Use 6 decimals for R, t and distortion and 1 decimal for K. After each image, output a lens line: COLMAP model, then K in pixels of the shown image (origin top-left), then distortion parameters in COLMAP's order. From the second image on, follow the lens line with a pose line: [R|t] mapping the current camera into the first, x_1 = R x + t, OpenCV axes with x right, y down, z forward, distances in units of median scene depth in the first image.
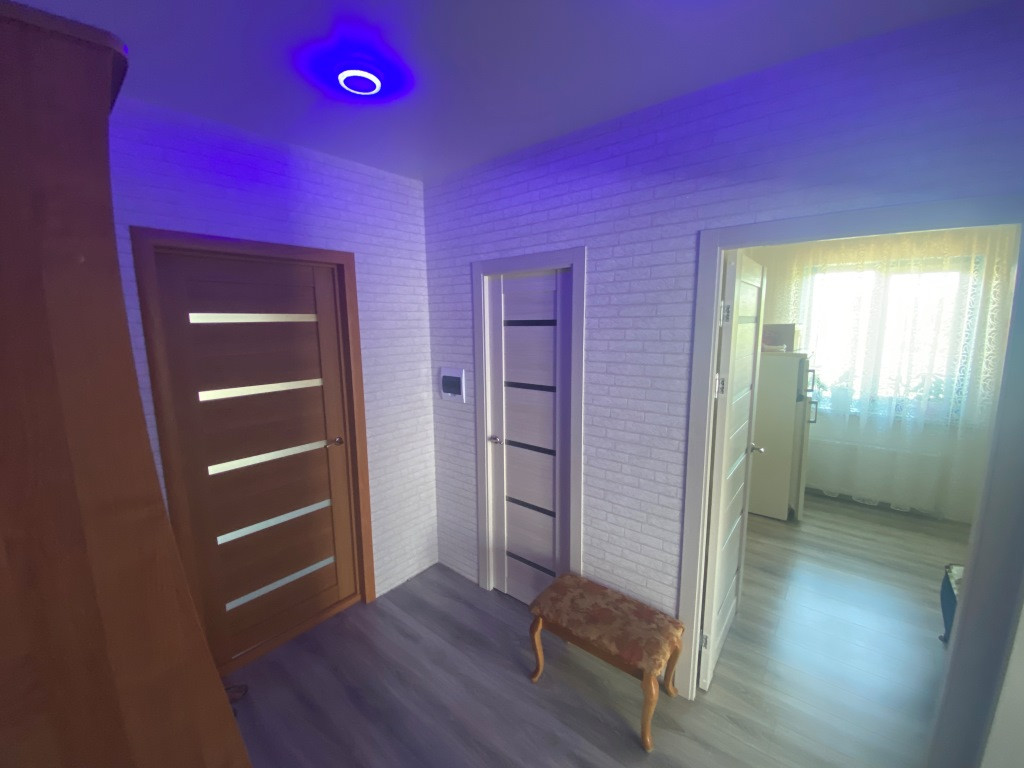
lens RADIAL K [[413.2, 0, 510.3], [0, 413.2, 383.7], [0, 0, 1]] dist [0.037316, -0.034152]
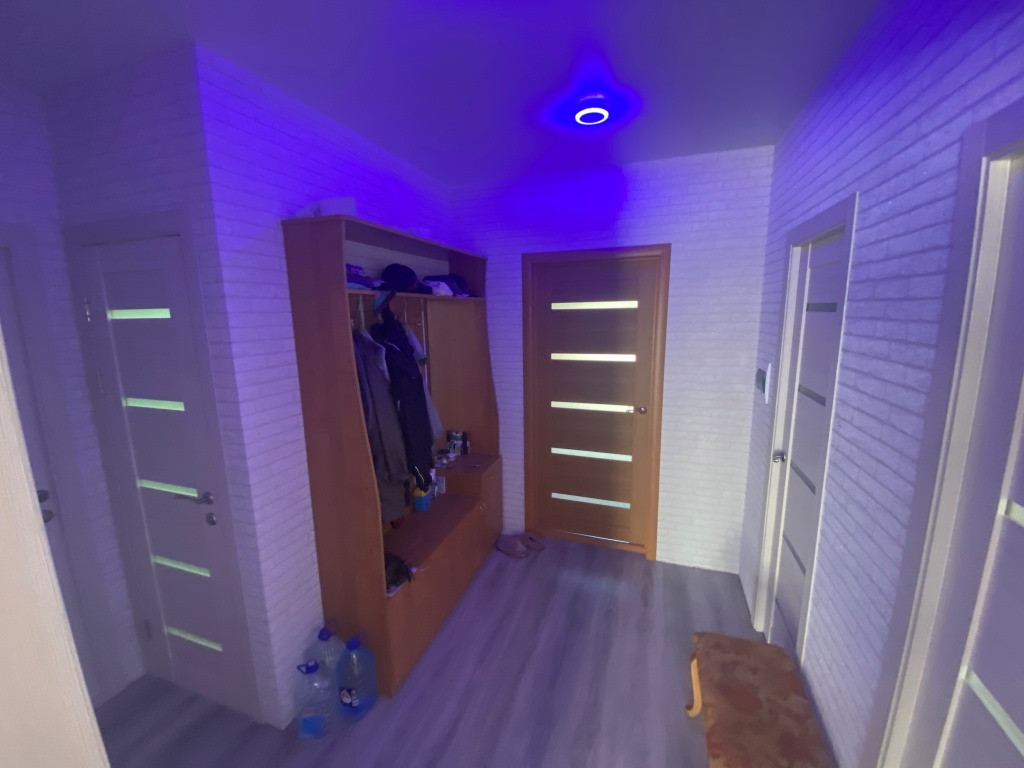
lens RADIAL K [[413.2, 0, 510.3], [0, 413.2, 383.7], [0, 0, 1]] dist [0.037316, -0.034152]
pose [[0.356433, 0.166912, -0.919291, 0.504129], [-0.129324, 0.983256, 0.128383, -0.036366], [0.925327, 0.073127, 0.372051, 0.215985]]
